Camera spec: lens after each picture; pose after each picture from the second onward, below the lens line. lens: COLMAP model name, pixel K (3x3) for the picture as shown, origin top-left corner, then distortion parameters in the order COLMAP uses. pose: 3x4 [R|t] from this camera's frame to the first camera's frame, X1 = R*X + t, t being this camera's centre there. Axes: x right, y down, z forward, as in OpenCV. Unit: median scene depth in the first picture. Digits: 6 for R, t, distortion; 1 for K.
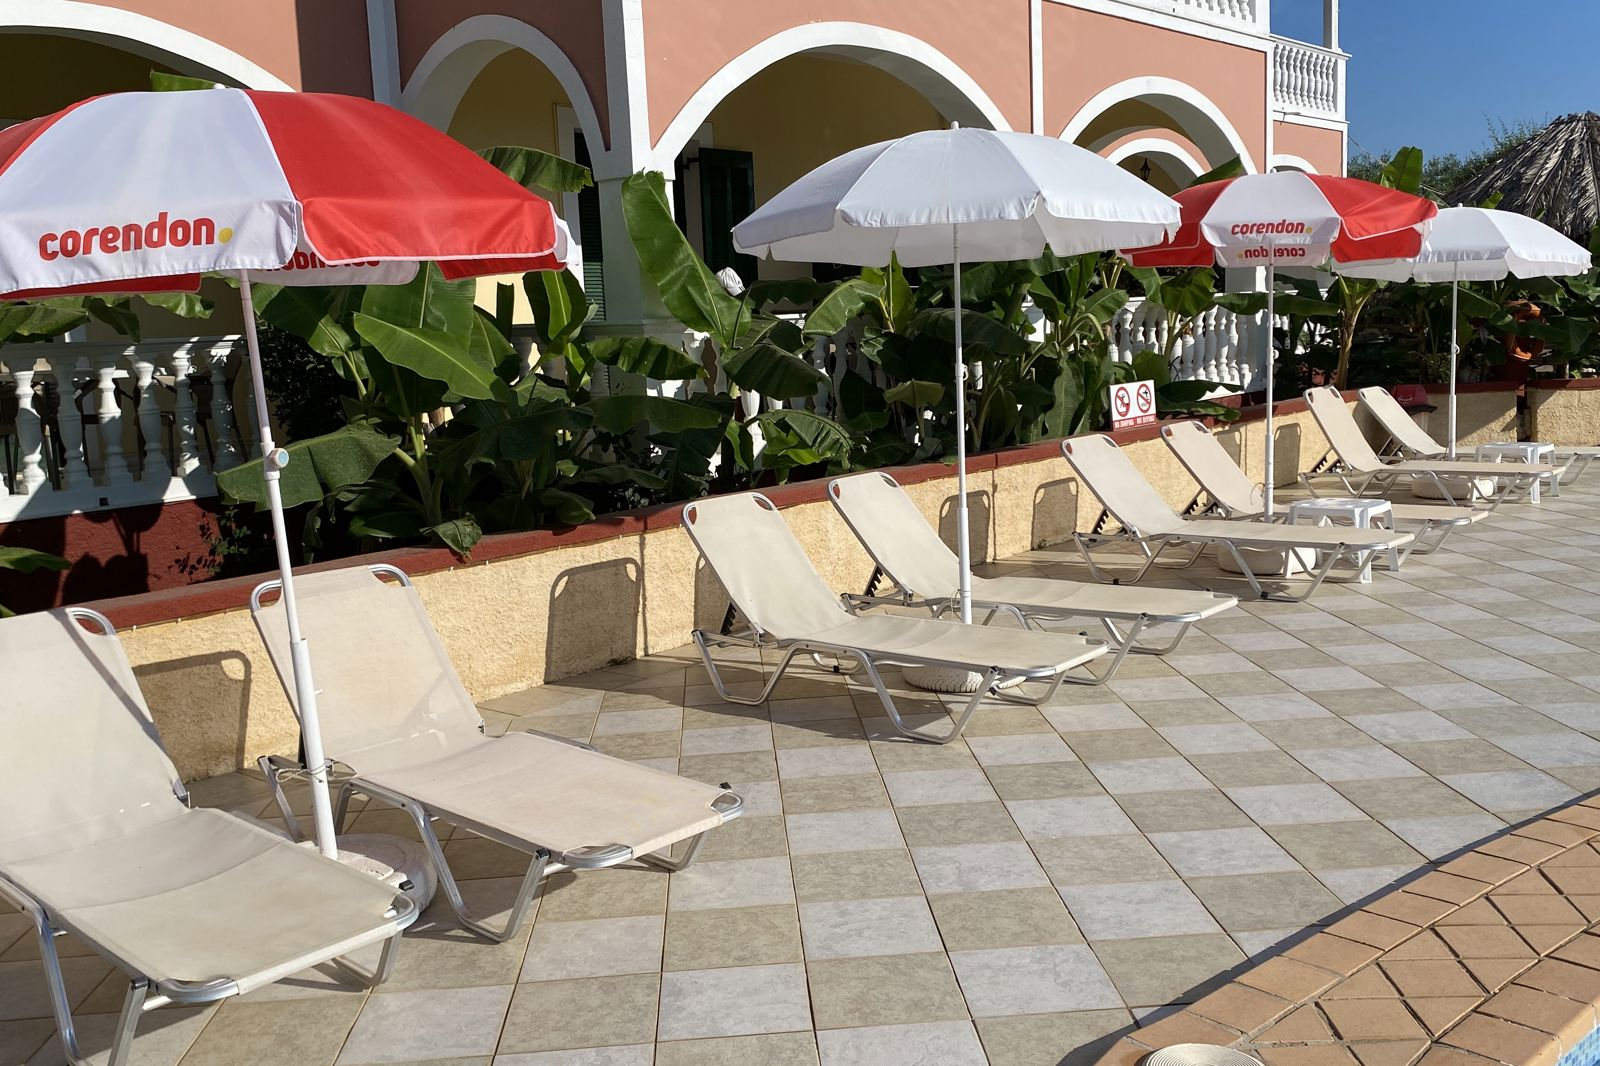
lens RADIAL K [[1209.9, 0, 798.8], [0, 1209.9, 550.5], [0, 0, 1]] dist [0.056223, -0.072684]
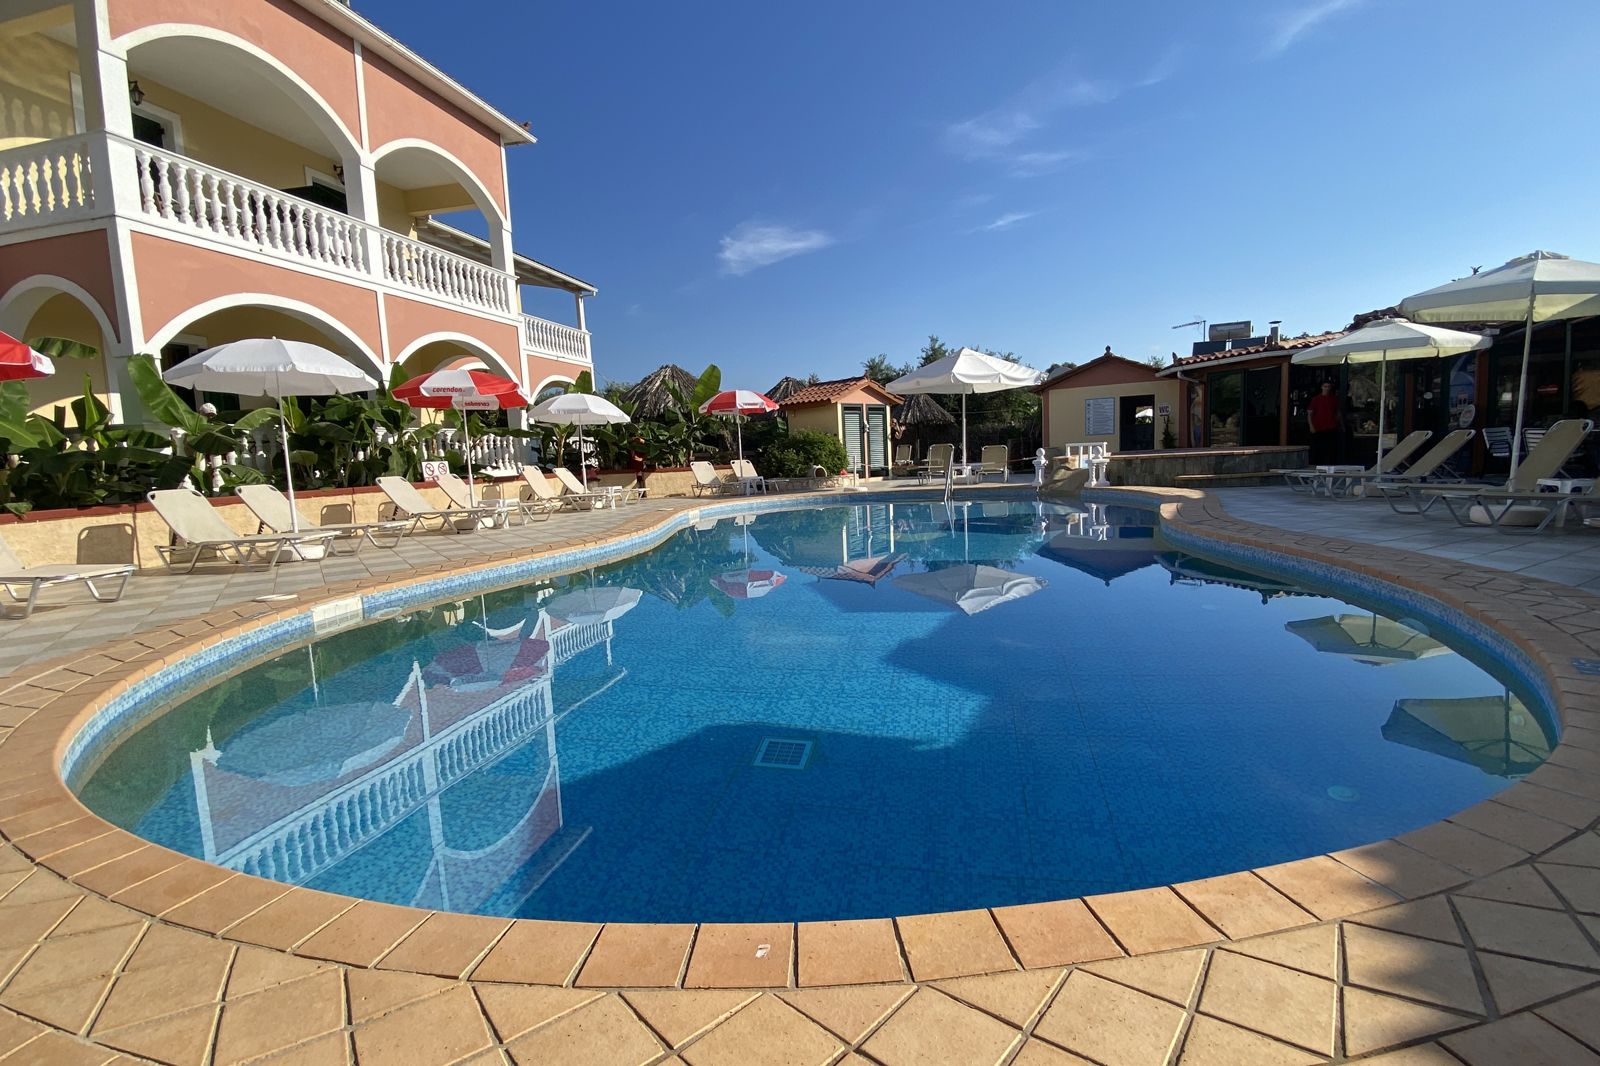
lens RADIAL K [[733.1, 0, 799.5], [0, 733.1, 560.3], [0, 0, 1]] dist [-0.000217, -0.014118]
pose [[0.878327, -0.062690, 0.473931, 0.260368], [0.101364, 0.993245, -0.056472, 0.232568], [-0.467190, 0.097641, 0.878749, -0.606843]]
